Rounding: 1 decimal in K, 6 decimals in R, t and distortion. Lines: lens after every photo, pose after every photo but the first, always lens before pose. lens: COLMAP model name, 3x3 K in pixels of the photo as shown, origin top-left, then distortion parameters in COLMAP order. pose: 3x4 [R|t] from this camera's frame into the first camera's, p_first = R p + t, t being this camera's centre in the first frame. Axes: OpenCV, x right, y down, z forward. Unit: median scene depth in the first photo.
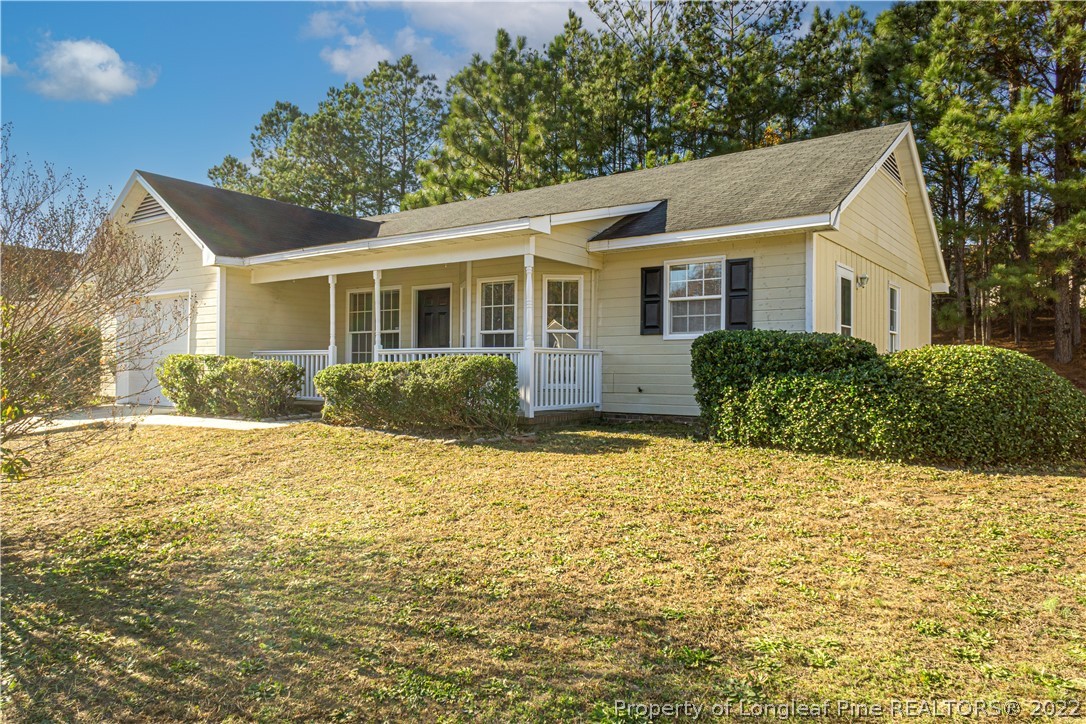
lens RADIAL K [[743.0, 0, 534.8], [0, 743.0, 367.5], [0, 0, 1]] dist [-0.000218, -0.006982]
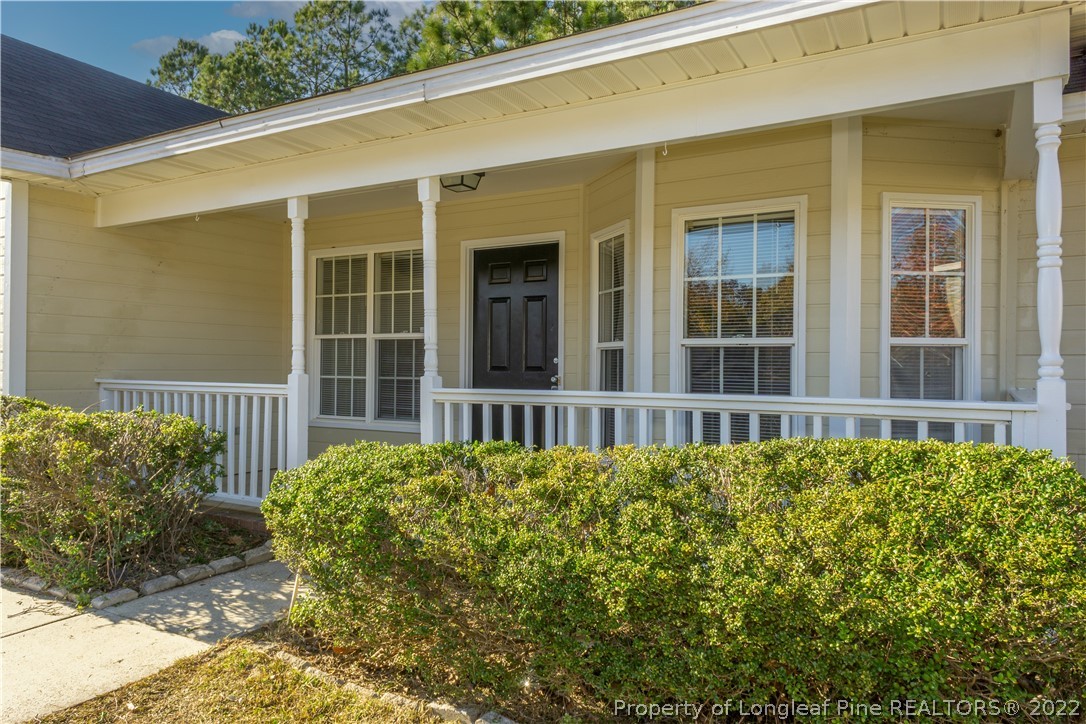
lens RADIAL K [[743.0, 0, 549.3], [0, 743.0, 361.3], [0, 0, 1]] dist [-0.000218, -0.006982]
pose [[0.992464, -0.000713, 0.122535, -0.174537], [0.001455, 0.999981, -0.005961, -0.031466], [-0.122529, 0.006094, 0.992446, 0.547853]]
